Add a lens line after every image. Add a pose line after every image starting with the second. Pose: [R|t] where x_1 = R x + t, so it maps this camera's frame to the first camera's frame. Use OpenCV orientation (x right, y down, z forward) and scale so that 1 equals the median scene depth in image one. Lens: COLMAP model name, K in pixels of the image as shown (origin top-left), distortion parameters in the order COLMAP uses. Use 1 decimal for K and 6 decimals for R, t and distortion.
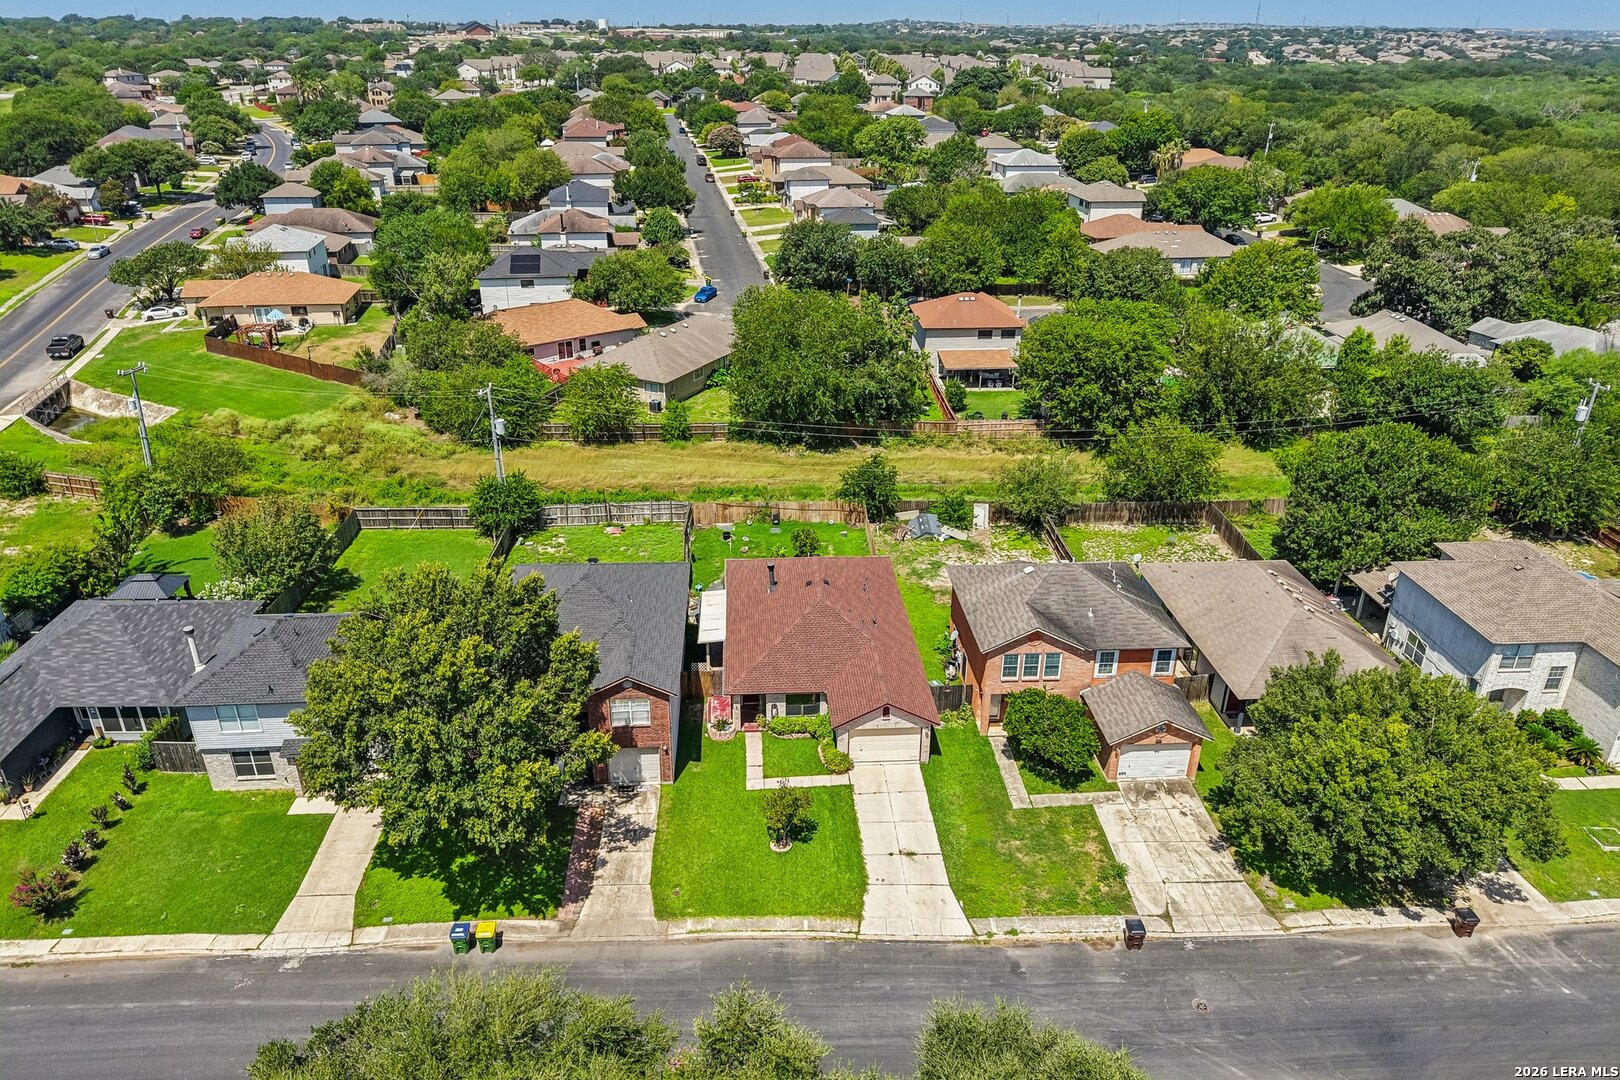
lens RADIAL K [[1082.1, 0, 810.0], [0, 1082.1, 540.0], [0, 0, 1]] dist [0.028381, -0.024809]
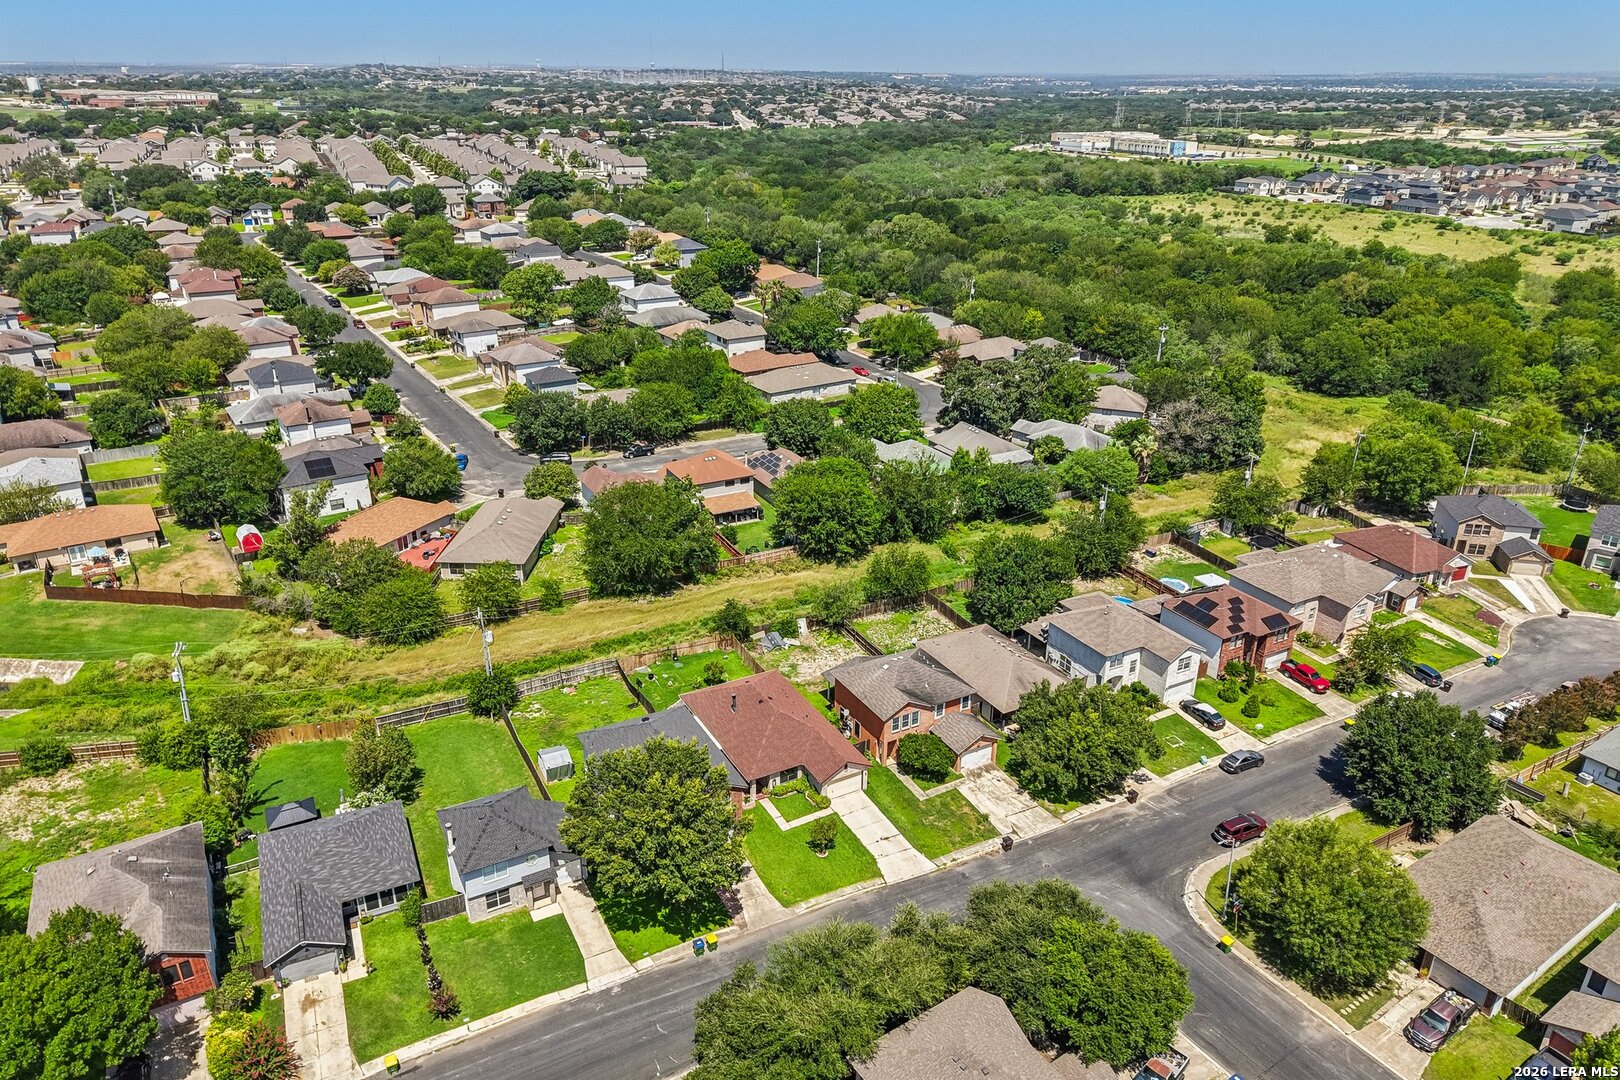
lens RADIAL K [[1079.2, 0, 810.7], [0, 1079.2, 532.5], [0, 0, 1]] dist [0.068787, -0.083837]
pose [[0.906367, -0.163523, 0.389564, -0.564631], [0.176651, 0.984271, 0.002157, -0.216330], [-0.383789, 0.066862, 0.920997, -0.596396]]
